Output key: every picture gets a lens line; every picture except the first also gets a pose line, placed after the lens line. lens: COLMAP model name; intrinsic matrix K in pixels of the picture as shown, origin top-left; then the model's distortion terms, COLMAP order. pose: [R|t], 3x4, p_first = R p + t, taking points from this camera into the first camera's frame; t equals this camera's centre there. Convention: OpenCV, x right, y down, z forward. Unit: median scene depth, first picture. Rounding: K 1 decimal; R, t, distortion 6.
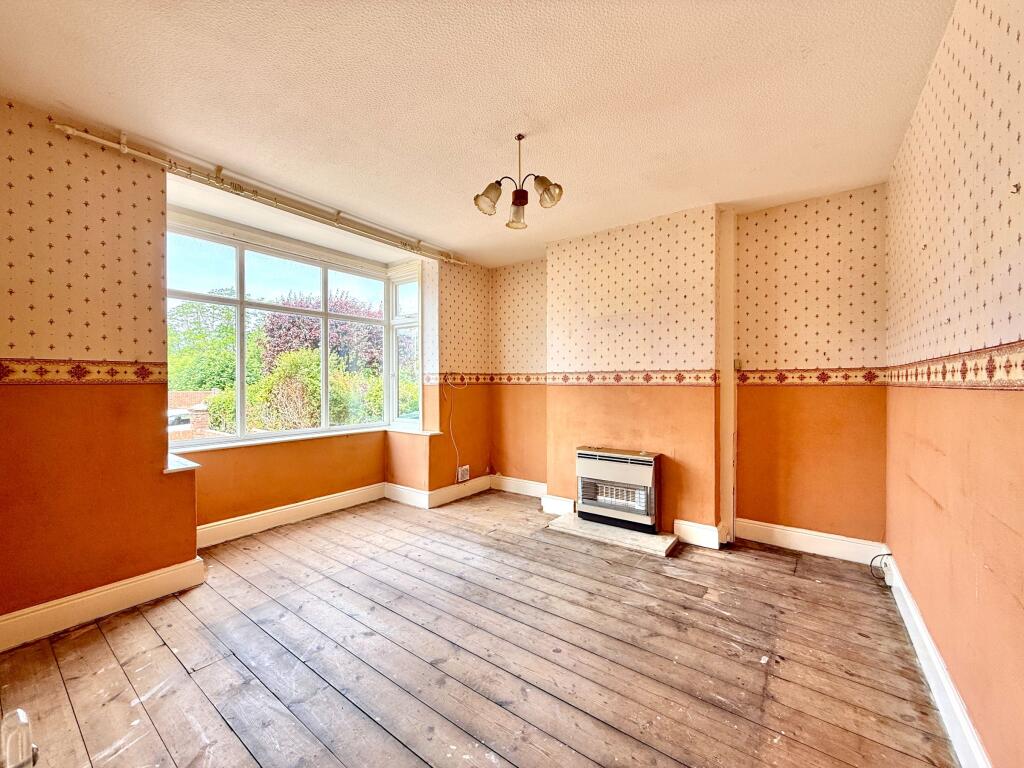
lens RADIAL K [[408.4, 0, 508.1], [0, 408.4, 382.4], [0, 0, 1]] dist [0.000891, 0.000215]
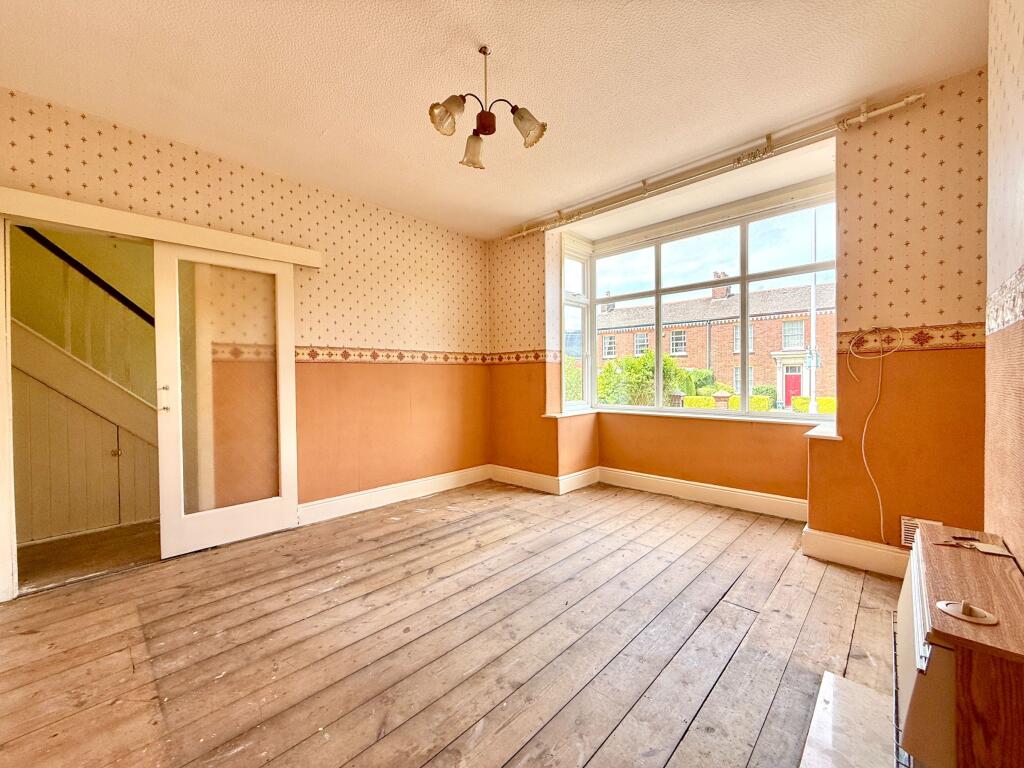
lens RADIAL K [[408.4, 0, 508.1], [0, 408.4, 382.4], [0, 0, 1]] dist [0.000891, 0.000215]
pose [[-0.132238, 0.013735, -0.991123, 0.745288], [0.009017, 0.999879, 0.012653, 0.056679], [0.991177, -0.007264, -0.132345, 1.000291]]
